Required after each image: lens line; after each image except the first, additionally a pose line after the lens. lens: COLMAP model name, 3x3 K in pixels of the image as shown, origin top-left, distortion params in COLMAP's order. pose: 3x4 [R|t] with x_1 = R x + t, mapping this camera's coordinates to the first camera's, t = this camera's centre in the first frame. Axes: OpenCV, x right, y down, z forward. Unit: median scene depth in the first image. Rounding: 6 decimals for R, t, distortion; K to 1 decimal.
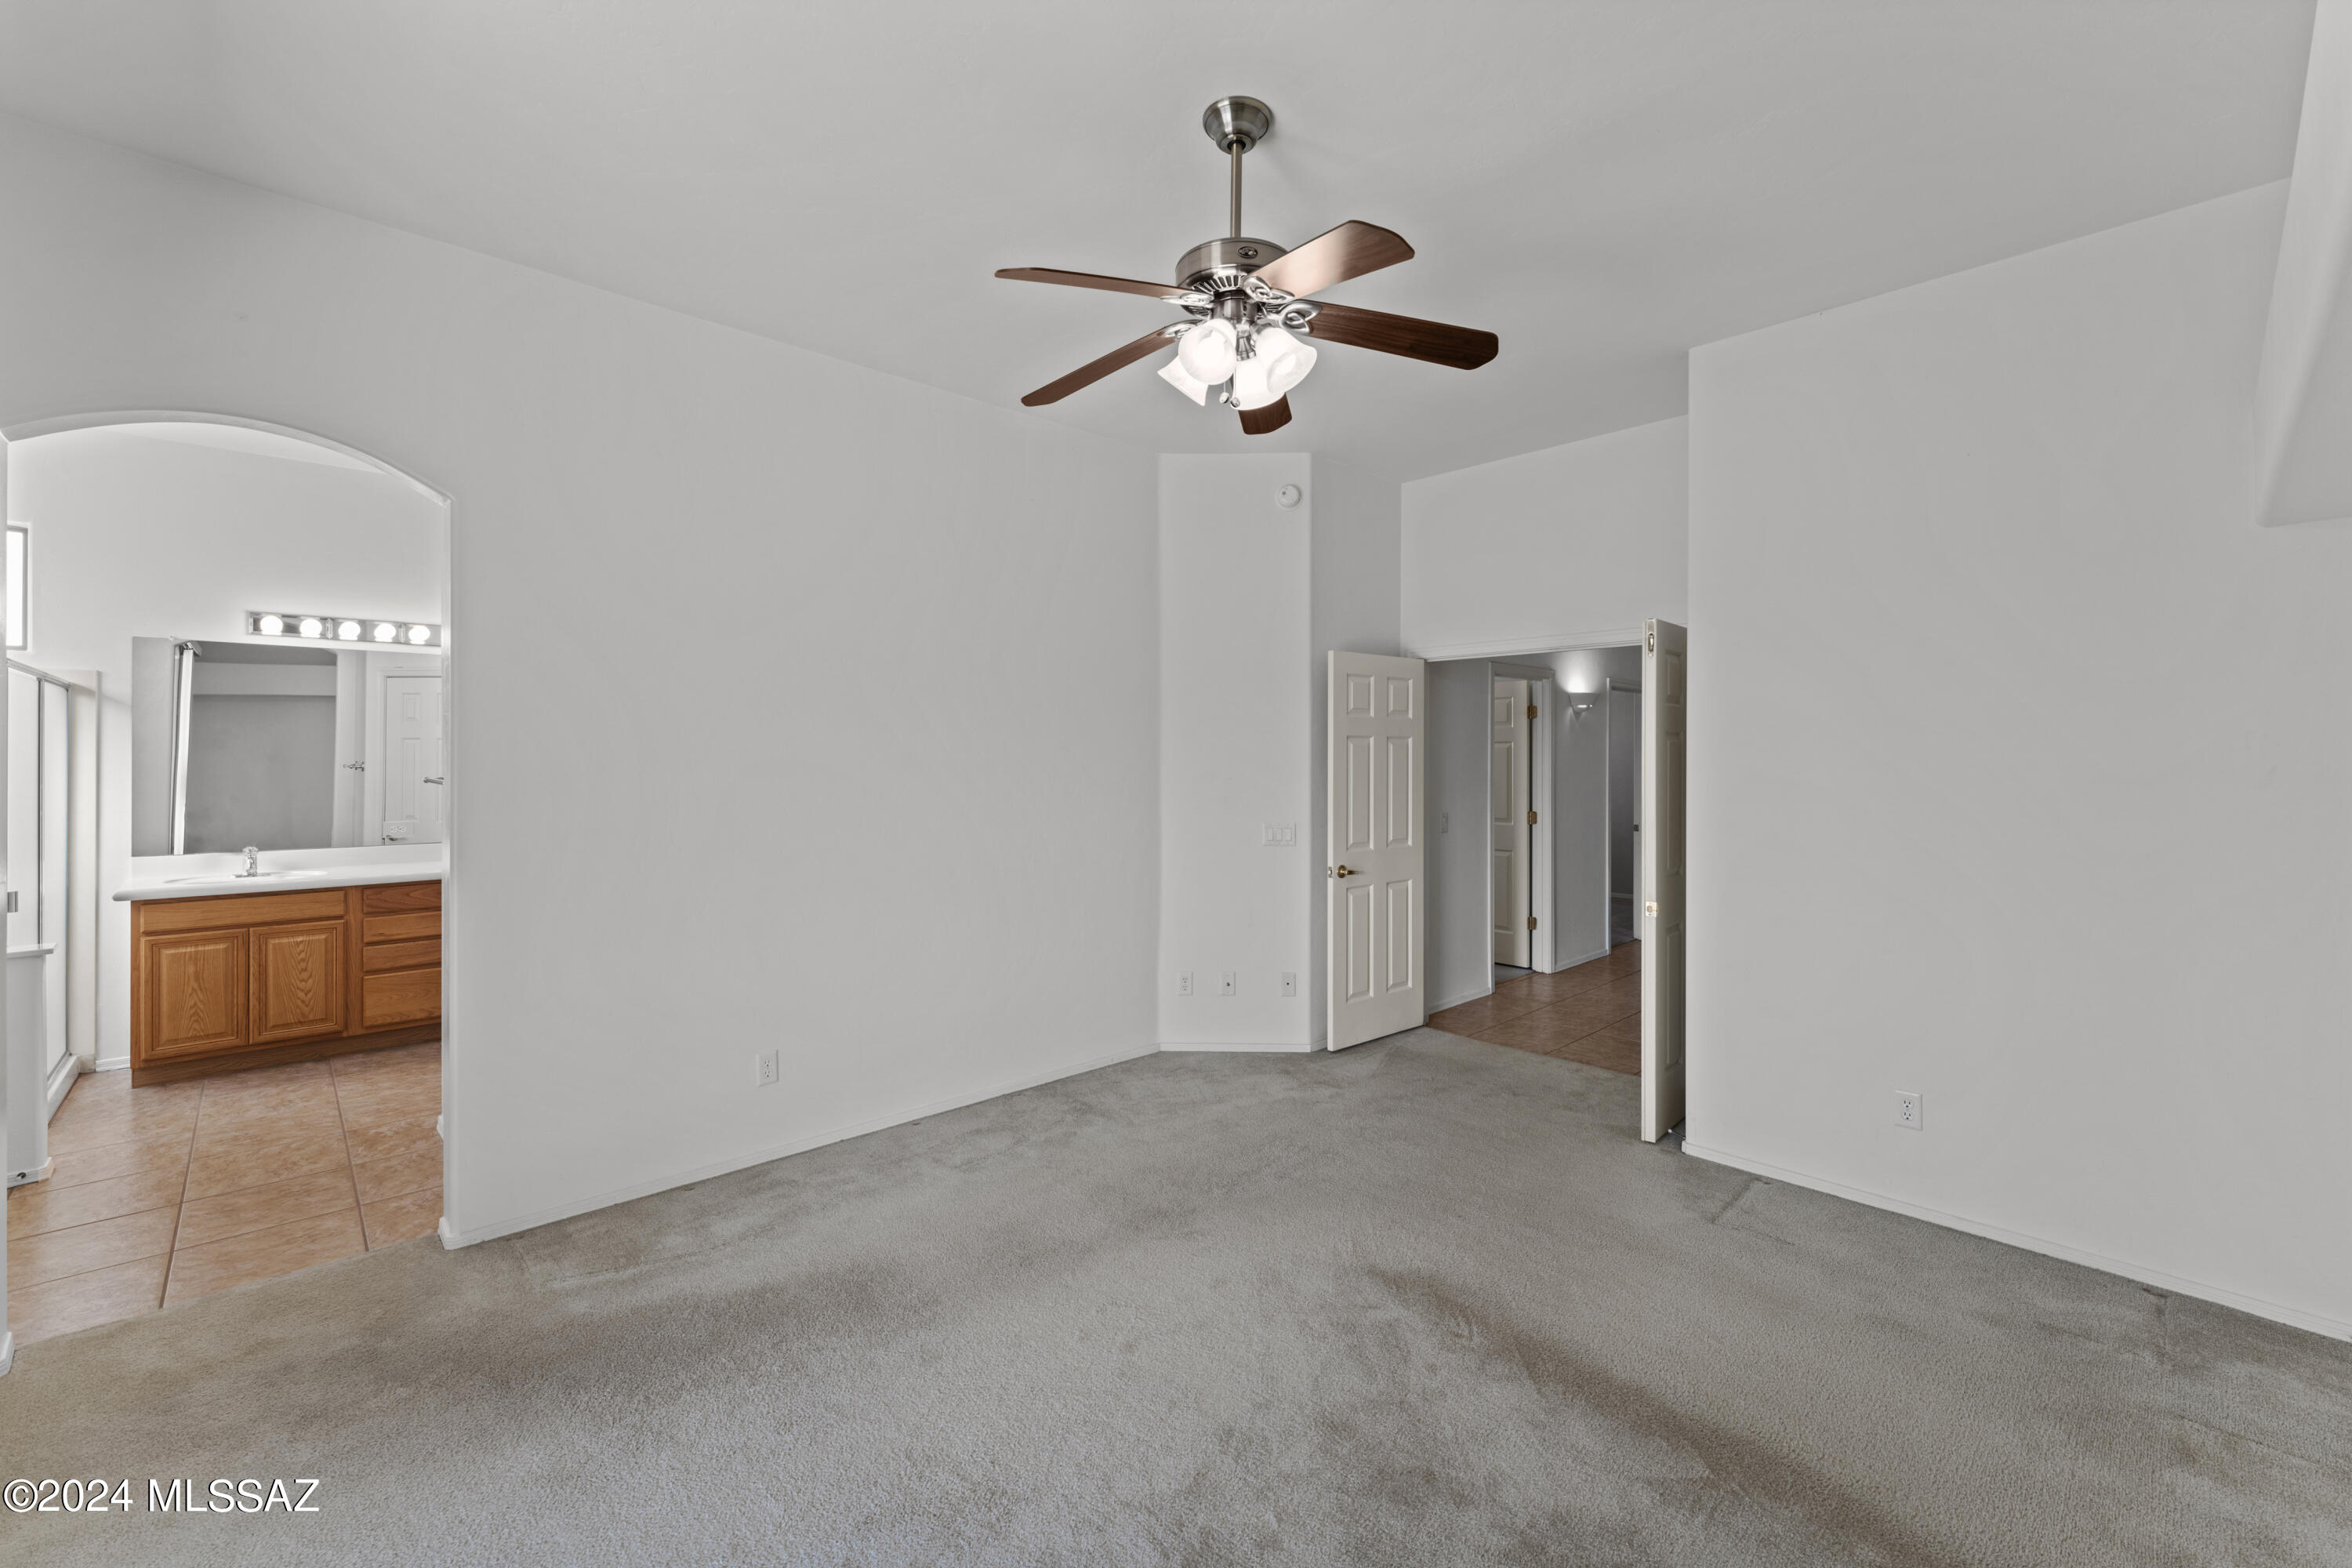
lens RADIAL K [[954.2, 0, 1171.3], [0, 954.2, 767.9], [0, 0, 1]] dist [-0.000604, -0.000172]
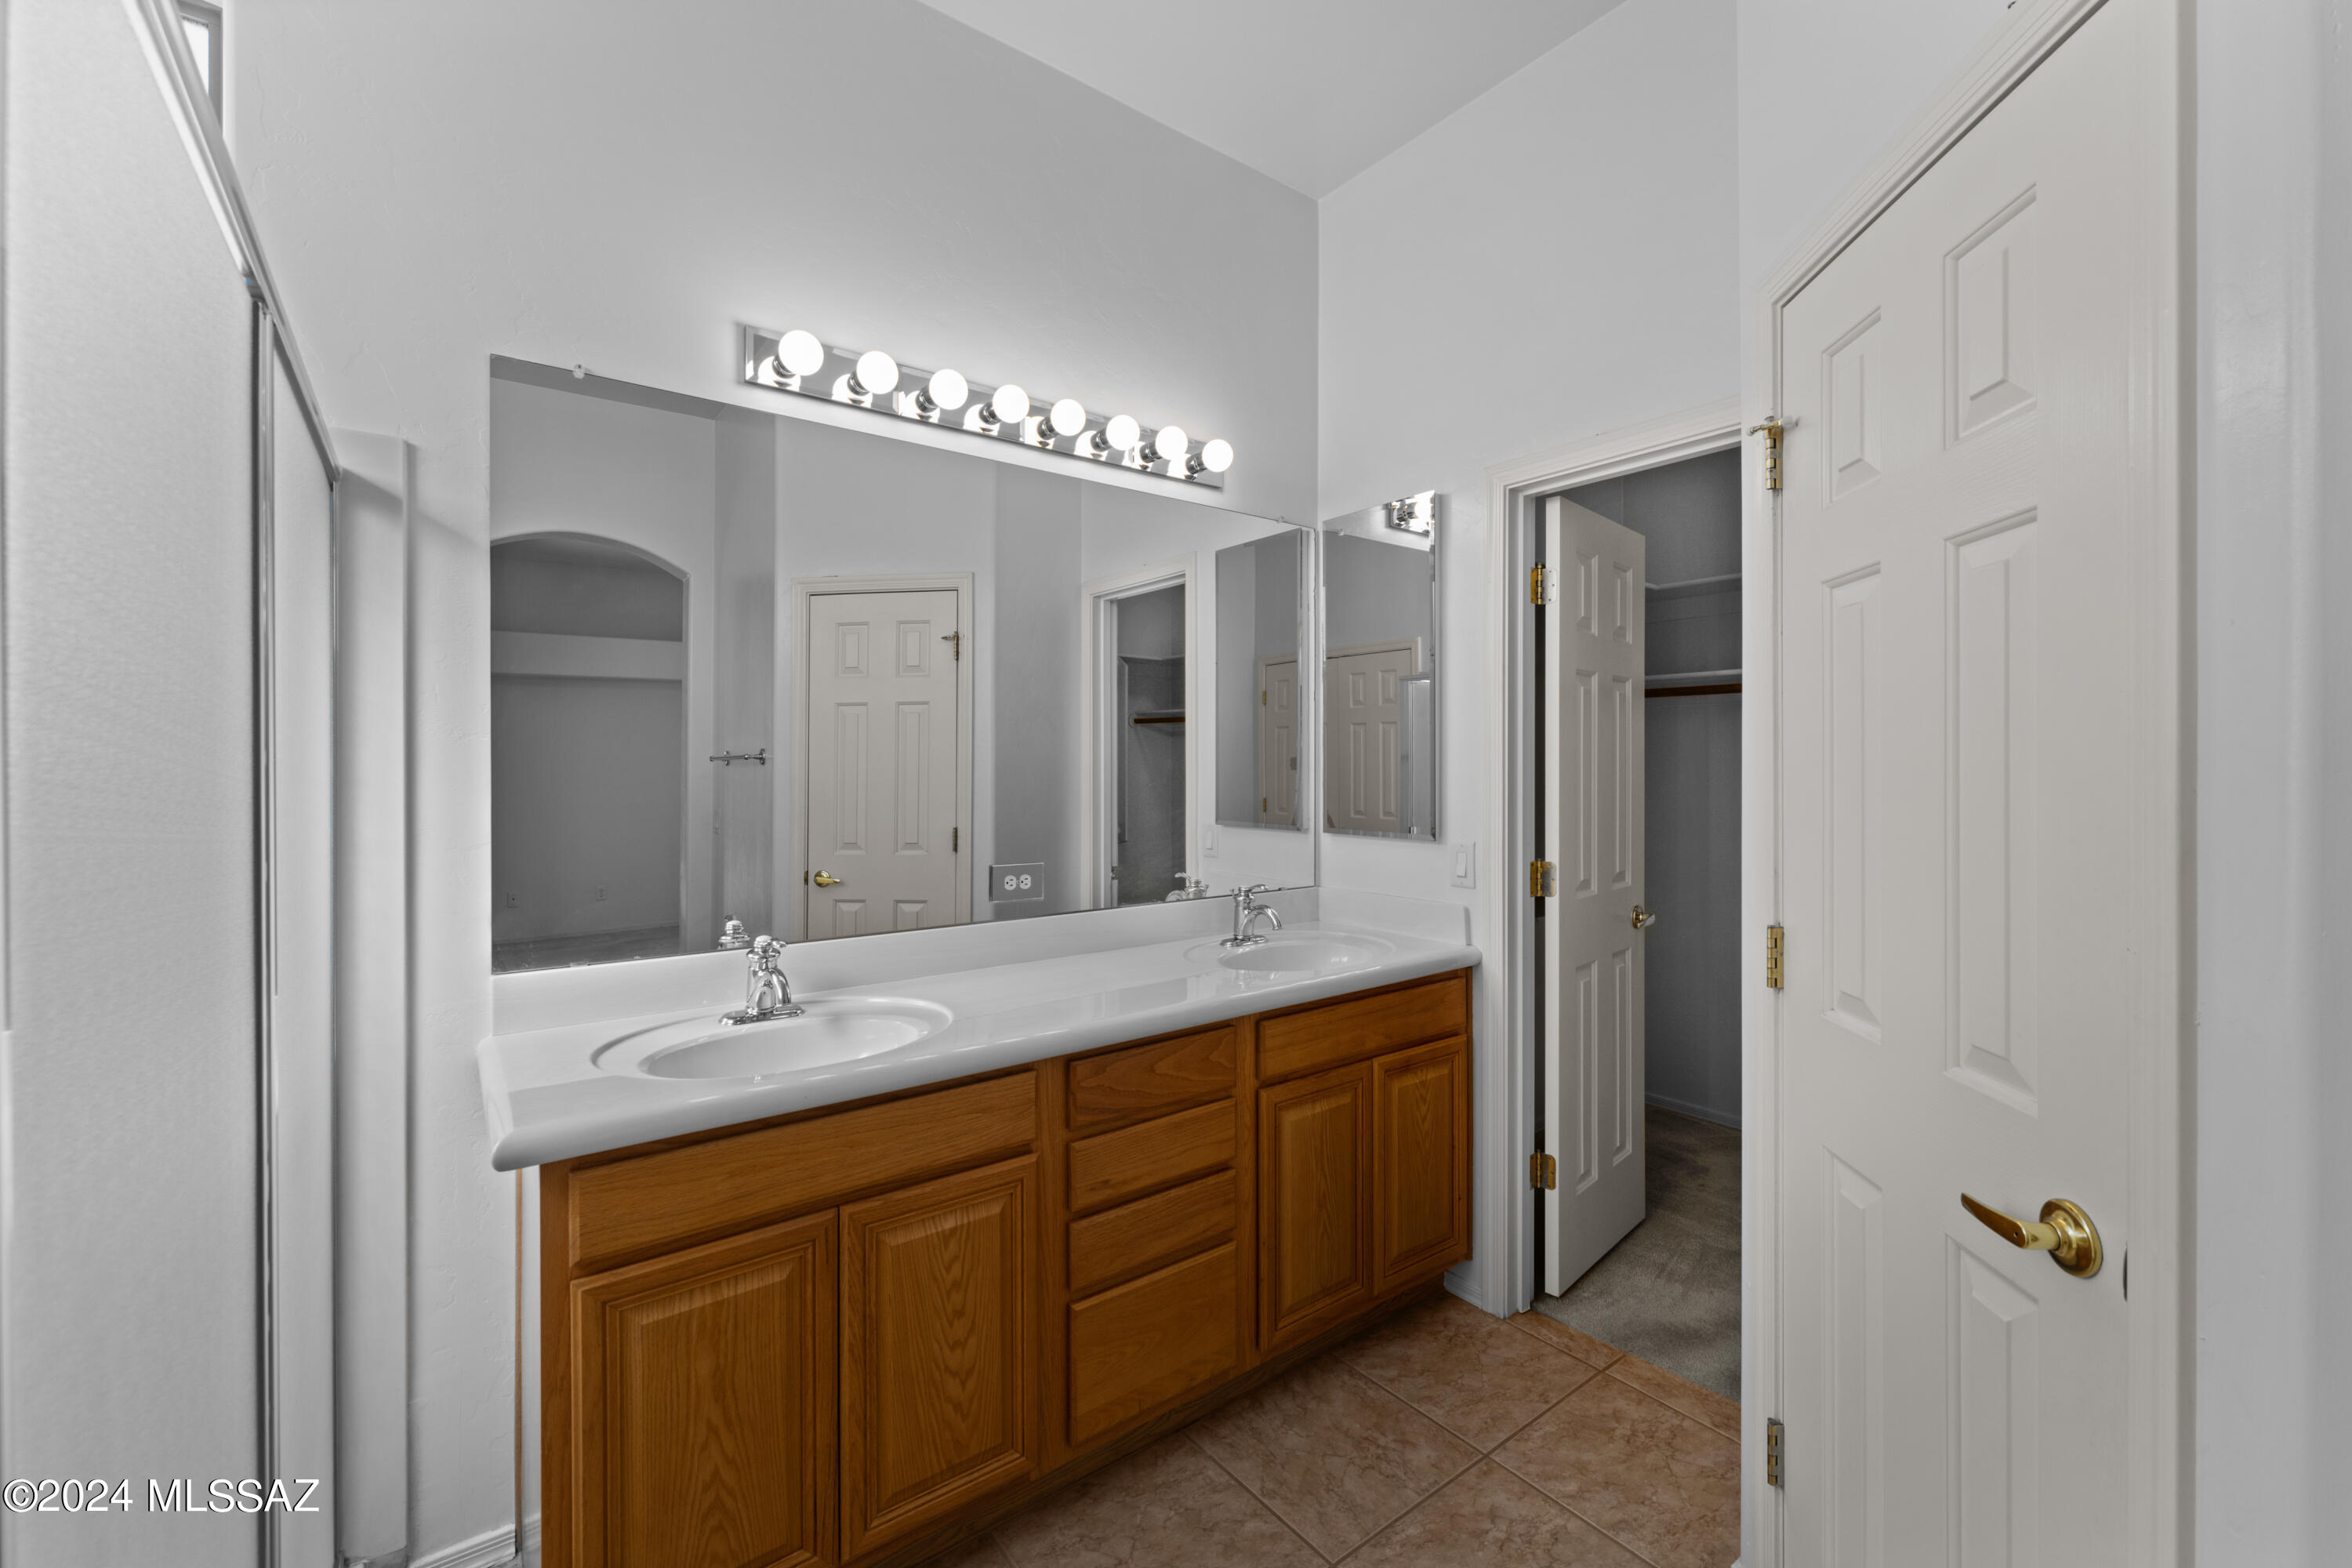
lens RADIAL K [[954.2, 0, 1180.3], [0, 954.2, 782.7], [0, 0, 1]] dist [-0.000604, -0.000172]
pose [[0.995129, -0.003848, -0.098503, -0.818821], [0.004050, 0.999990, 0.001854, 0.022257], [0.098495, -0.002244, 0.995135, 0.687456]]
